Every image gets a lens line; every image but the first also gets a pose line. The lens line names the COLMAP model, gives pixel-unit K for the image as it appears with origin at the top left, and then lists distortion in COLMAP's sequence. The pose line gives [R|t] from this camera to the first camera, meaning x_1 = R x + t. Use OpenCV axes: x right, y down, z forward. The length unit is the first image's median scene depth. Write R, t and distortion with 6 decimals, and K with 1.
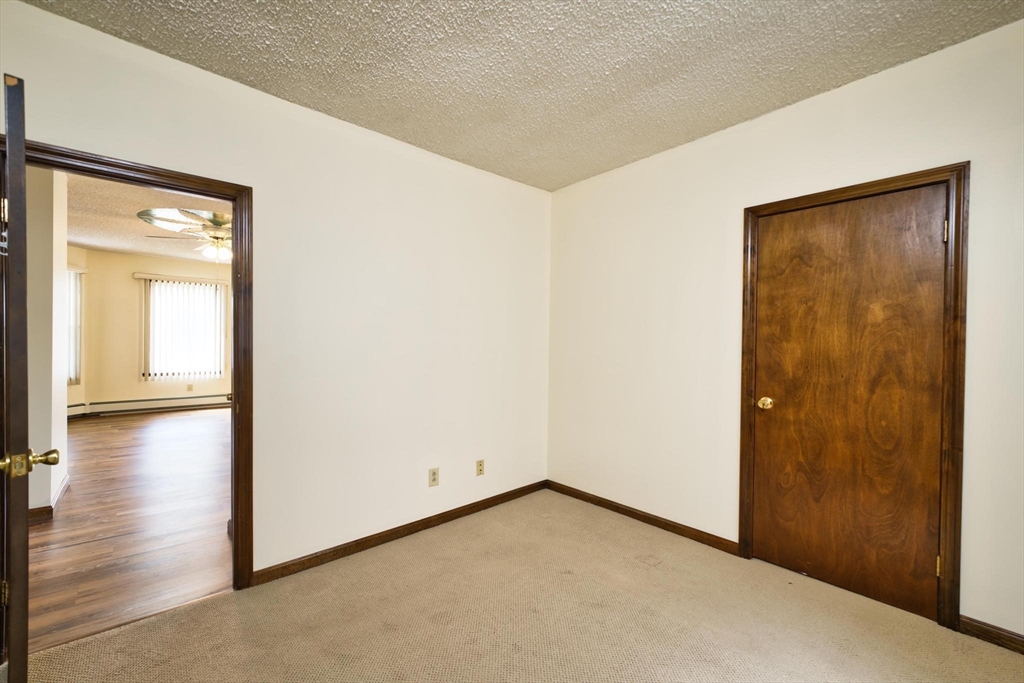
lens RADIAL K [[423.7, 0, 512.3], [0, 423.7, 343.3], [0, 0, 1]] dist [-0.004743, 0.000086]
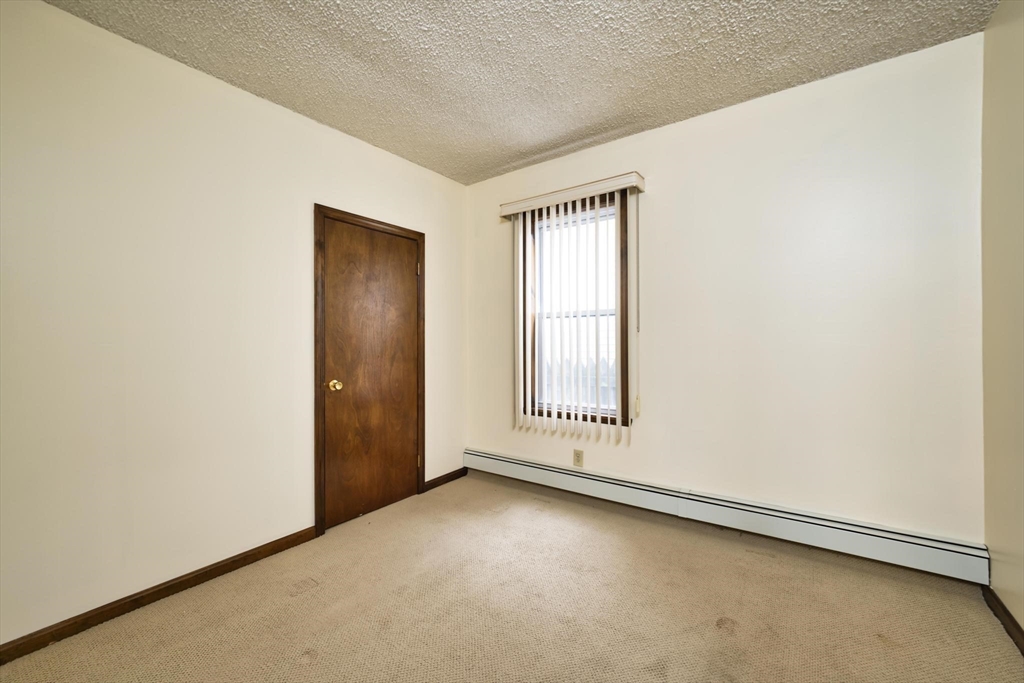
lens RADIAL K [[423.7, 0, 512.3], [0, 423.7, 343.3], [0, 0, 1]] dist [-0.004743, 0.000086]
pose [[-0.227441, -0.004738, 0.973780, -0.628261], [0.012074, 0.999898, 0.007685, 0.027236], [-0.973717, 0.013505, -0.227361, 0.822285]]
